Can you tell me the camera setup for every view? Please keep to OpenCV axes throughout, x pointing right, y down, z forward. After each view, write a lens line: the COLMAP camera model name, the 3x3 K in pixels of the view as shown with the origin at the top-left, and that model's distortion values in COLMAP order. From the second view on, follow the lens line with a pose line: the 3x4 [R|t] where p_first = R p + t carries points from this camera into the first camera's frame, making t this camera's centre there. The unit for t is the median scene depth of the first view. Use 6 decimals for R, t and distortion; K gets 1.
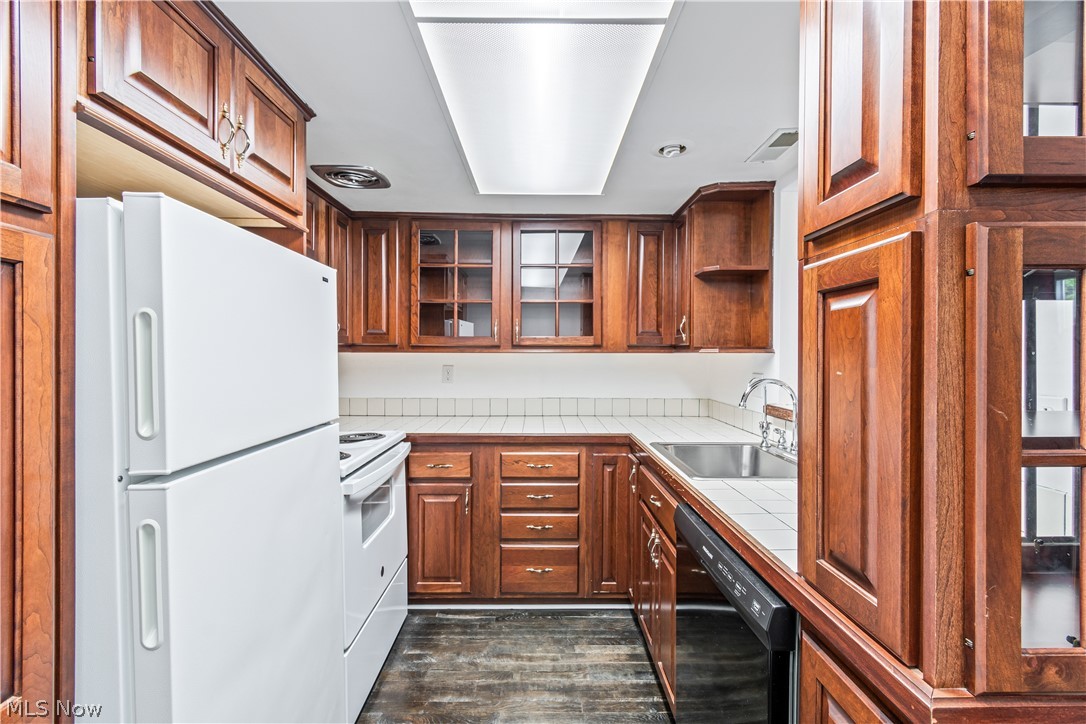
lens RADIAL K [[477.0, 0, 555.6], [0, 477.0, 359.1], [0, 0, 1]] dist [0.002630, -0.001080]
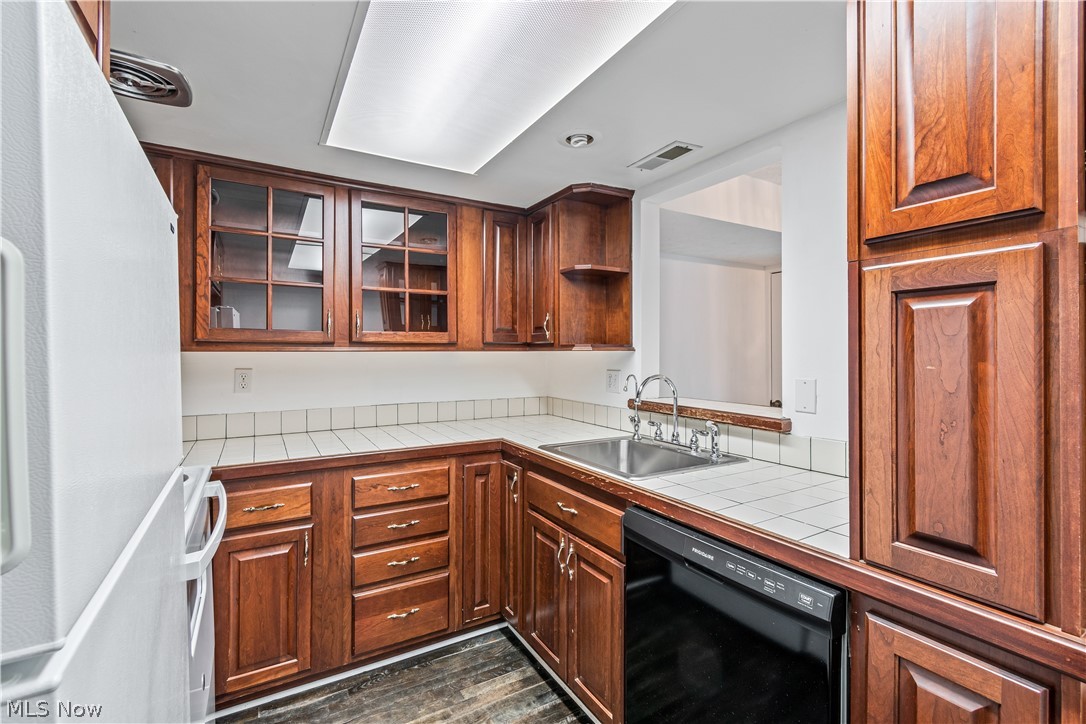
lens RADIAL K [[477.0, 0, 541.0], [0, 477.0, 354.2], [0, 0, 1]] dist [0.002630, -0.001080]
pose [[0.871338, -0.005556, 0.490652, -0.231155], [0.009474, 0.999940, -0.005501, -0.001086], [-0.490592, 0.009442, 0.871338, 0.158307]]
